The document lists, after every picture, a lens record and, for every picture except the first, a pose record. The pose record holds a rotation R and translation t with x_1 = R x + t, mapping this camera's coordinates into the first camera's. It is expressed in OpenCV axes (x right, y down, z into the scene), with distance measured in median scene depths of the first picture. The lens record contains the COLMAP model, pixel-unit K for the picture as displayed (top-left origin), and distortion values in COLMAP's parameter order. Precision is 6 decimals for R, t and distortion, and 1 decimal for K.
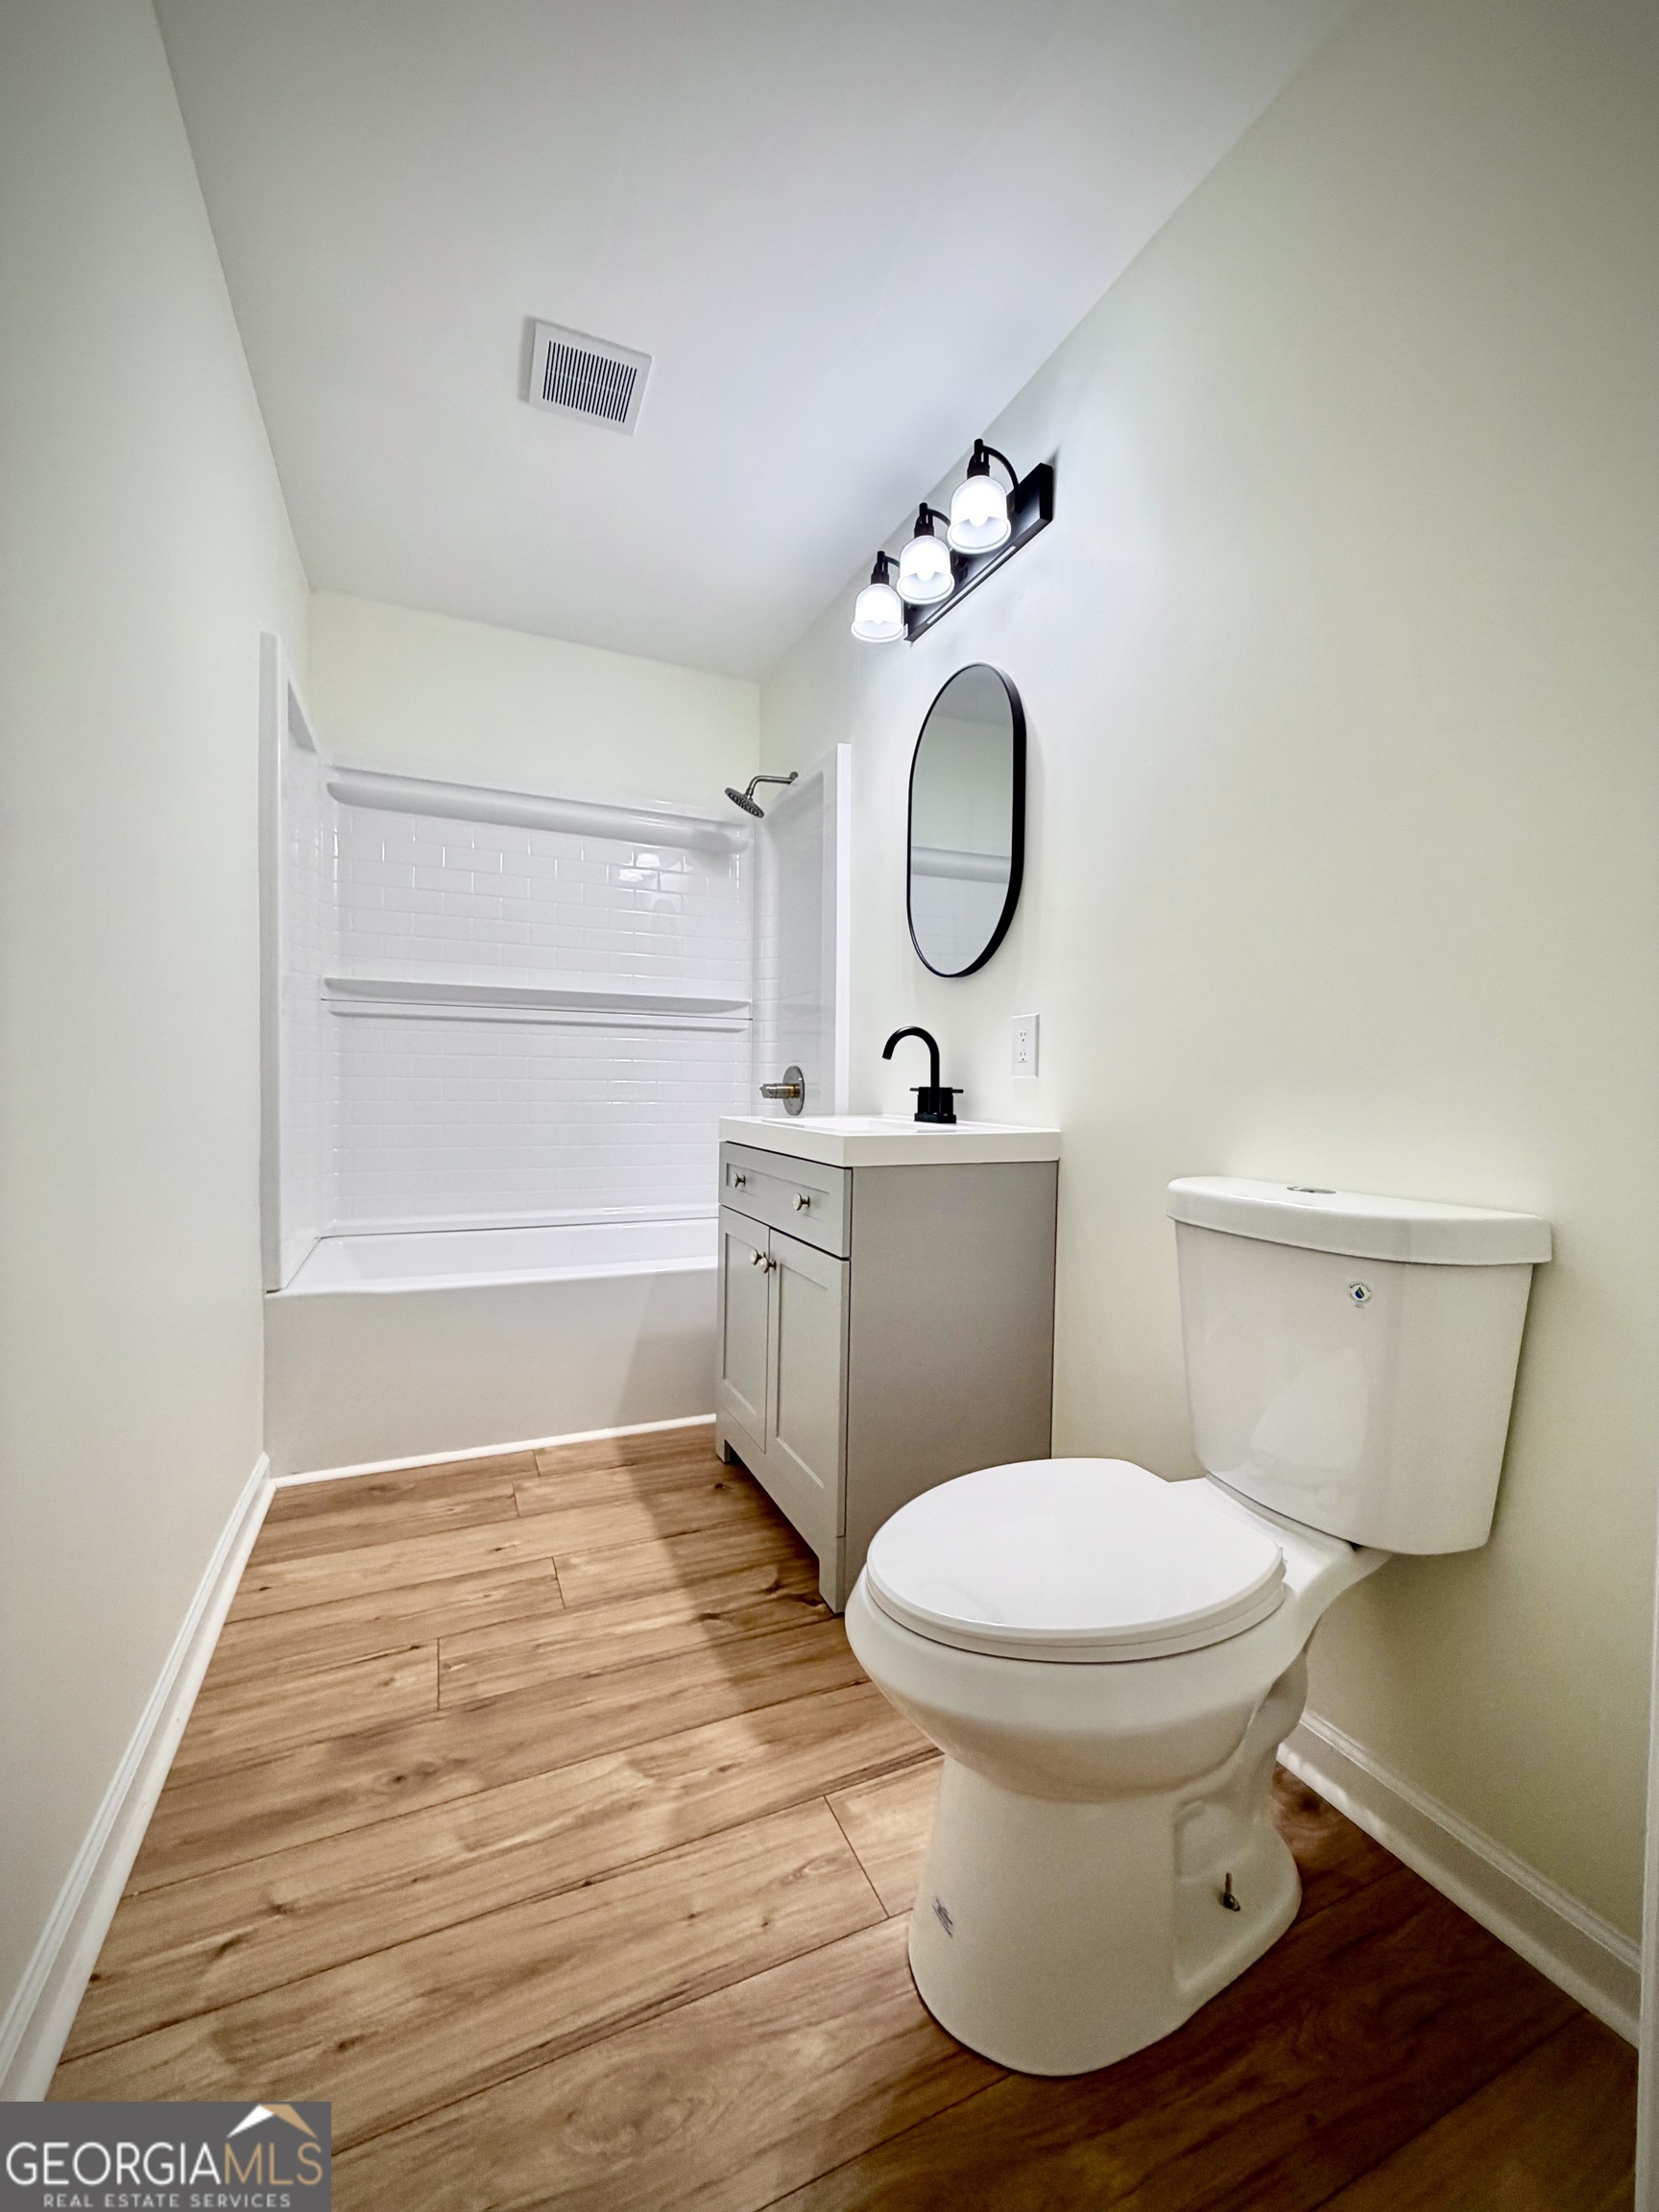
lens RADIAL K [[877.4, 0, 833.5], [0, 877.4, 1110.8], [0, 0, 1]] dist [-0.000301, 0.000367]
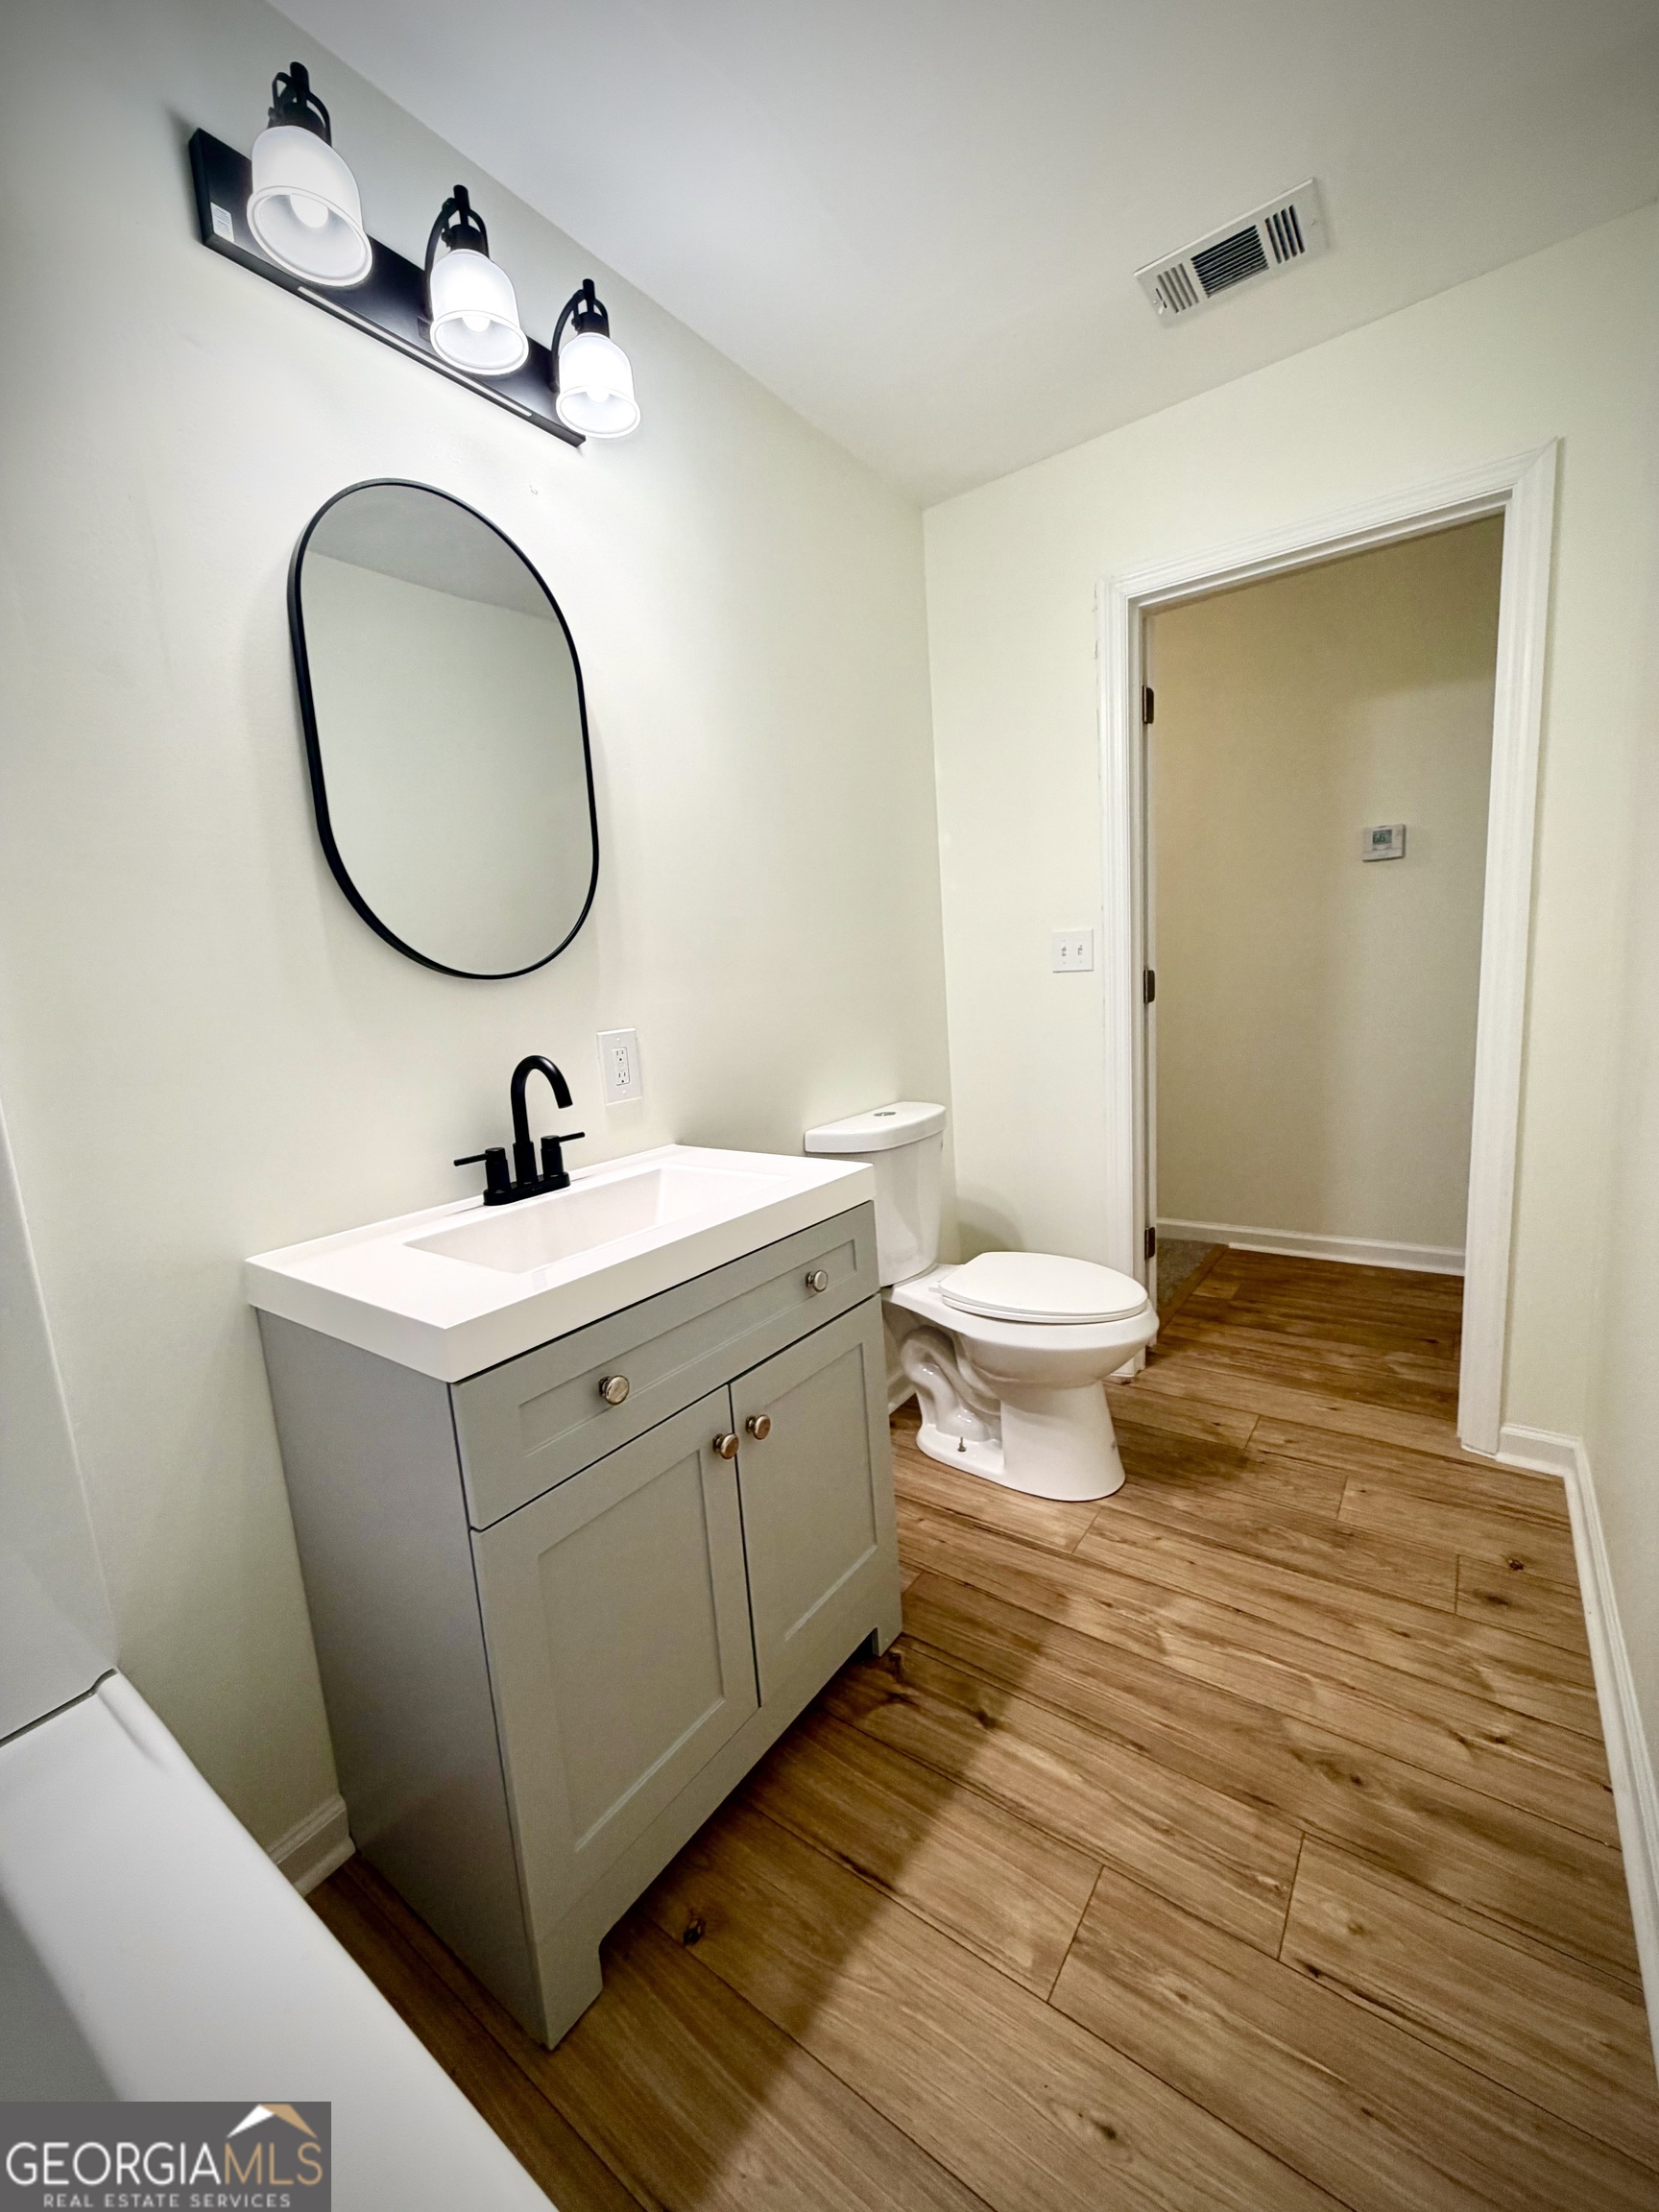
lens RADIAL K [[877.4, 0, 833.5], [0, 877.4, 1110.8], [0, 0, 1]] dist [-0.000301, 0.000367]
pose [[-0.492036, -0.122765, 0.861876, -0.867028], [0.086888, 0.978139, 0.188929, -0.236788], [-0.866228, 0.167847, -0.470613, 1.659761]]
